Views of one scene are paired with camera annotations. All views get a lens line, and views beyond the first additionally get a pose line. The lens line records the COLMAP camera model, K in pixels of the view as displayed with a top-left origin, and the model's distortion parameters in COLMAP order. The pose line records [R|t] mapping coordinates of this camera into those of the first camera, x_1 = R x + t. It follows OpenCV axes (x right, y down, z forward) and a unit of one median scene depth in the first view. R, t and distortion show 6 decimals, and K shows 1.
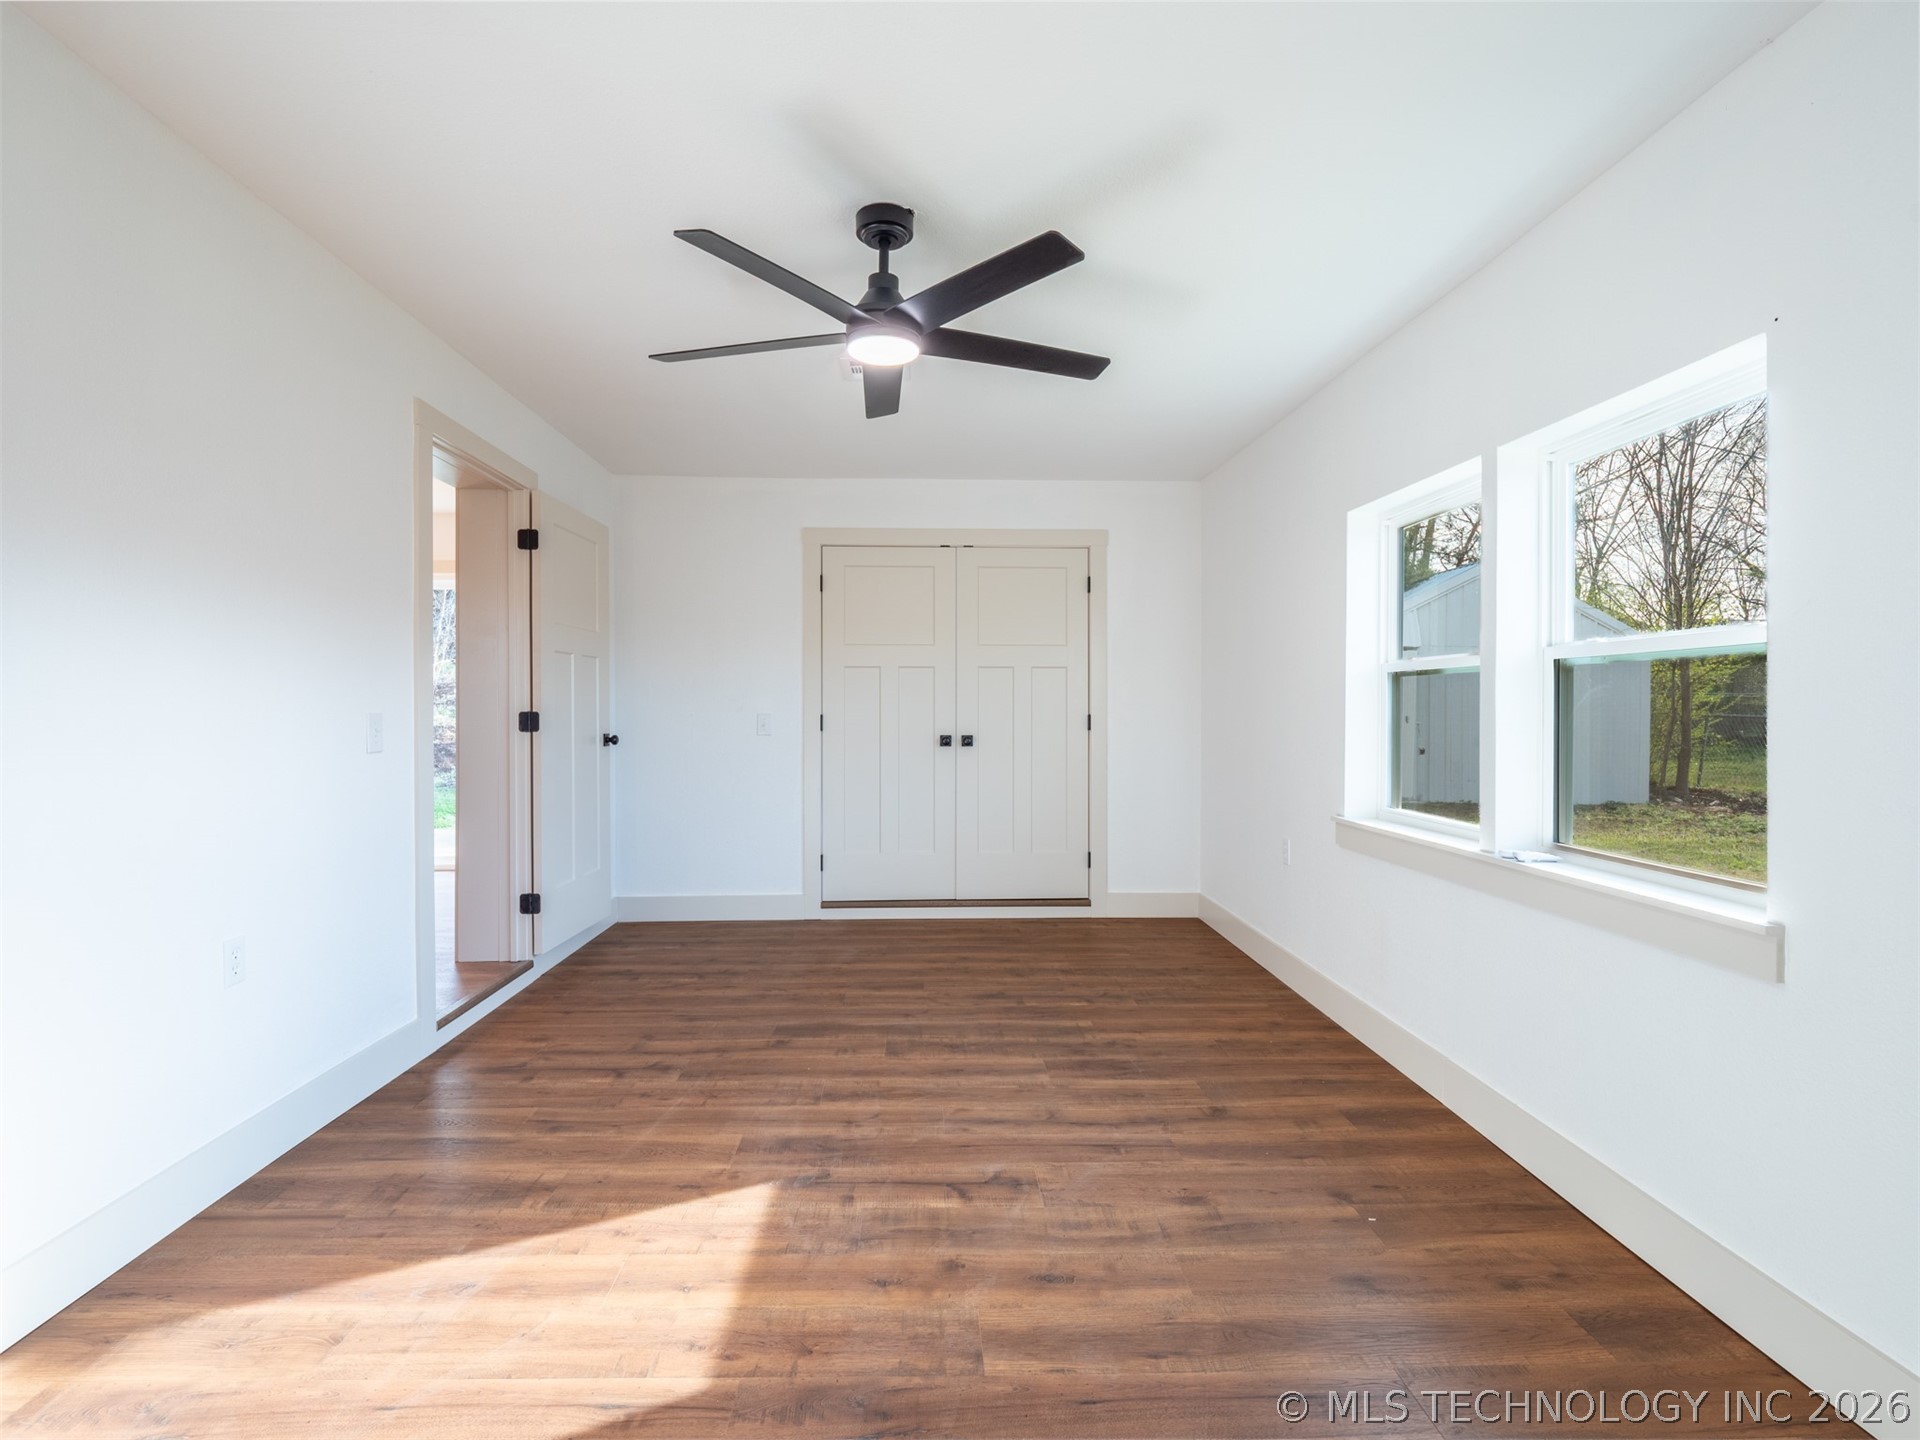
lens RADIAL K [[888.9, 0, 960.0], [0, 888.9, 720.0], [0, 0, 1]] dist [-0.002445, -0.012050]
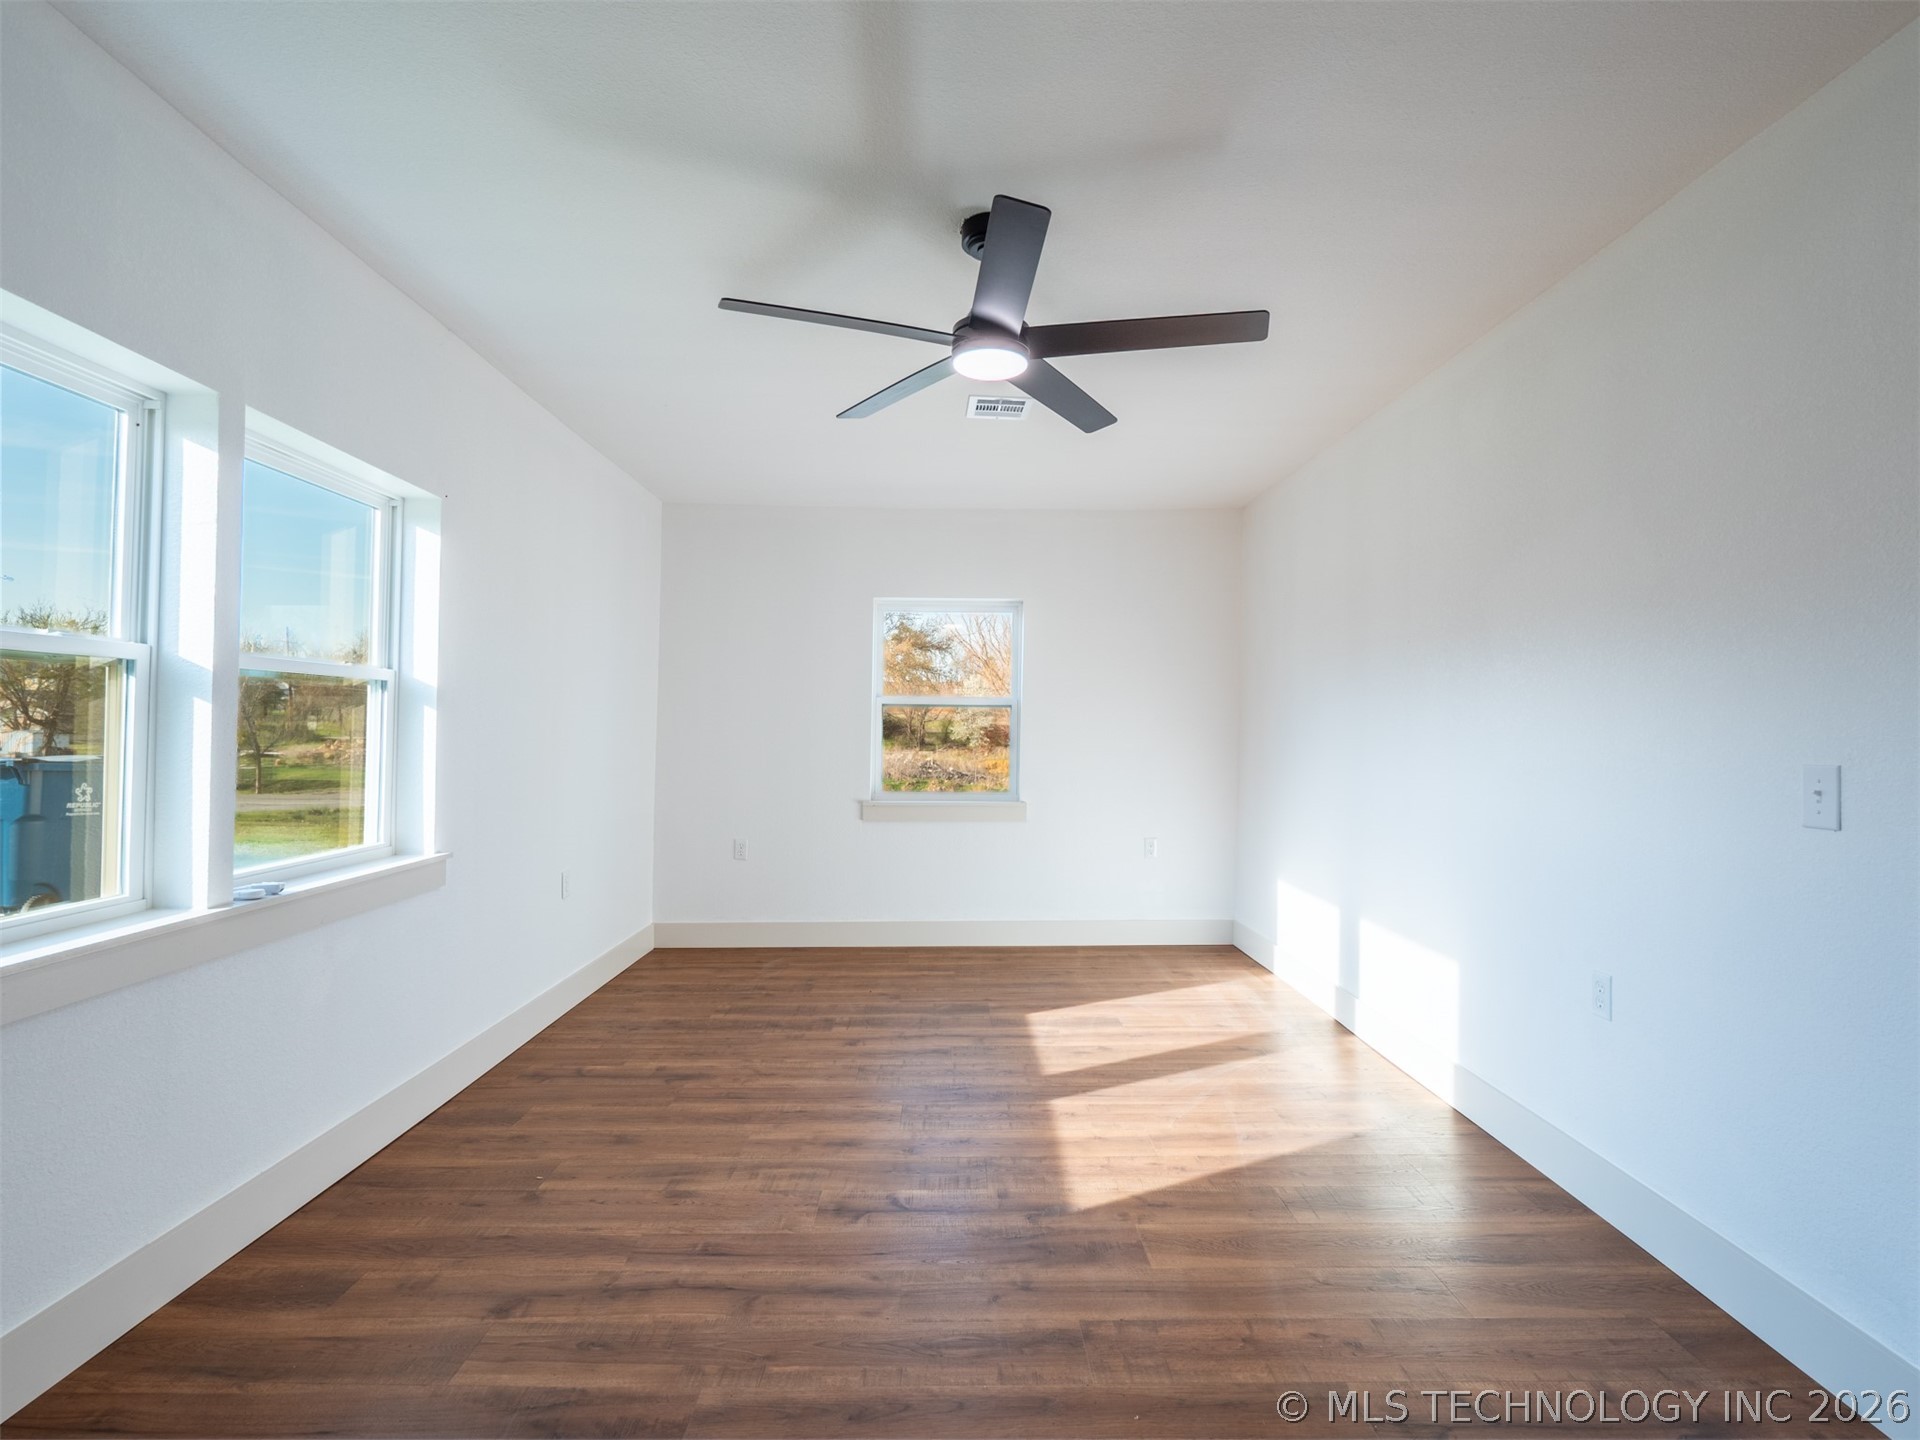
lens RADIAL K [[950.1, 0, 958.5], [0, 950.1, 715.2], [0, 0, 1]] dist [-0.007353, -0.002923]
pose [[-0.999251, -0.017926, 0.034280, -0.093657], [-0.018057, 0.999831, -0.003527, -0.032853], [-0.034211, -0.004143, -0.999406, 1.978357]]
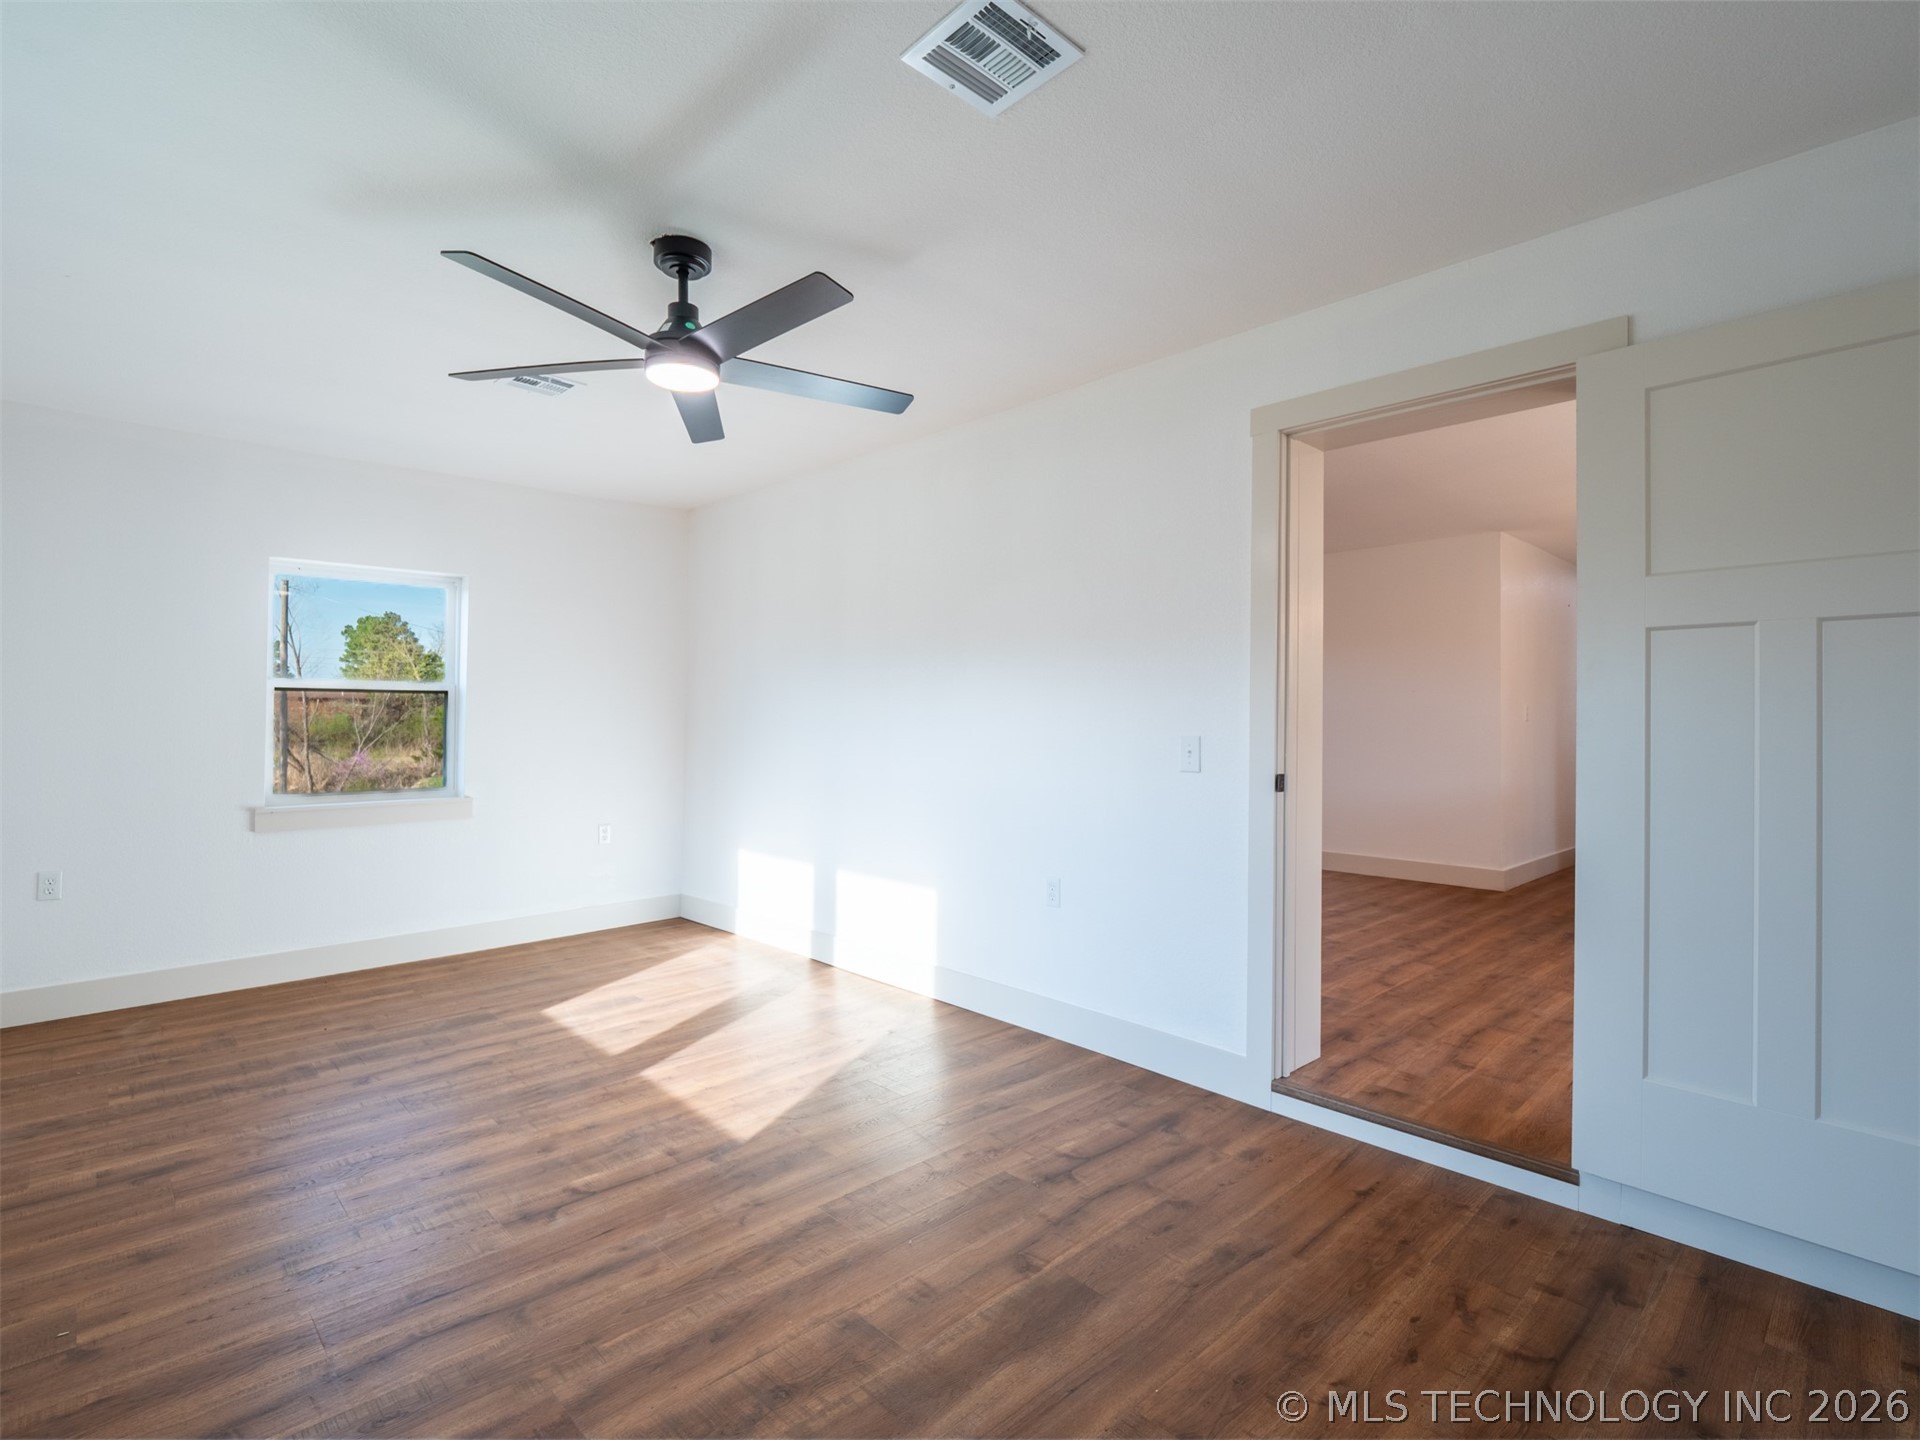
lens RADIAL K [[950.1, 0, 958.5], [0, 950.1, 715.2], [0, 0, 1]] dist [-0.007353, -0.002923]
pose [[-0.753696, -0.014111, -0.657072, 0.377237], [-0.015726, 0.999870, -0.003435, -0.027971], [0.657035, 0.007744, -0.753820, 1.995380]]
